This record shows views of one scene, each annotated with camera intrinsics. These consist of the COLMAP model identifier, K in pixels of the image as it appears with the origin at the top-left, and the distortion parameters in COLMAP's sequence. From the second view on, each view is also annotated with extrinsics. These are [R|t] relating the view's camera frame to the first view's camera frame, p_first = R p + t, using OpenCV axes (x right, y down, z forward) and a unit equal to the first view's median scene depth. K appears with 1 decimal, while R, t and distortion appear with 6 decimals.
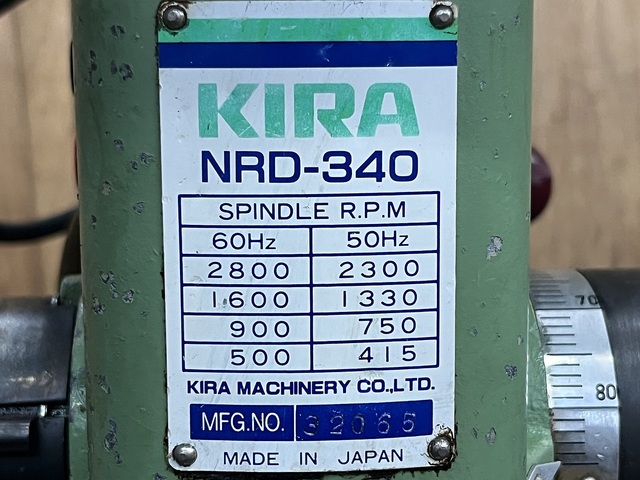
lens RADIAL K [[1223.9, 0, 320.0], [0, 1223.9, 240.0], [0, 0, 1]] dist [0.026894, 0.053650]
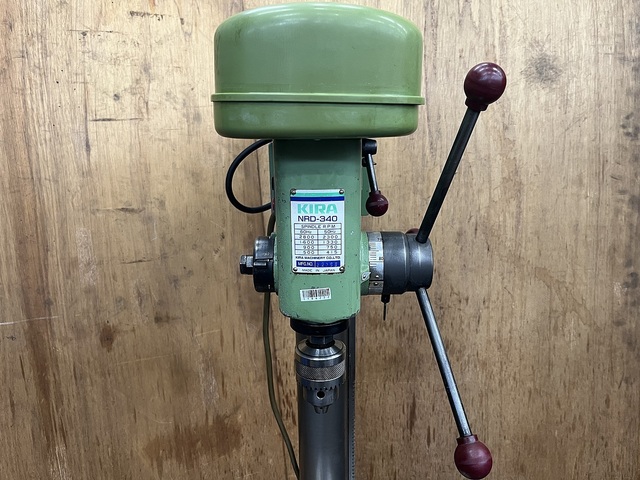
lens RADIAL K [[462.0, 0, 320.0], [0, 462.0, 240.0], [0, 0, 1]] dist [0.020564, -0.049764]
pose [[0.997239, 0.015585, -0.072607, 0.154382], [-0.007696, 0.994154, 0.107695, -0.187290], [0.073861, -0.106839, 0.991529, -1.075320]]
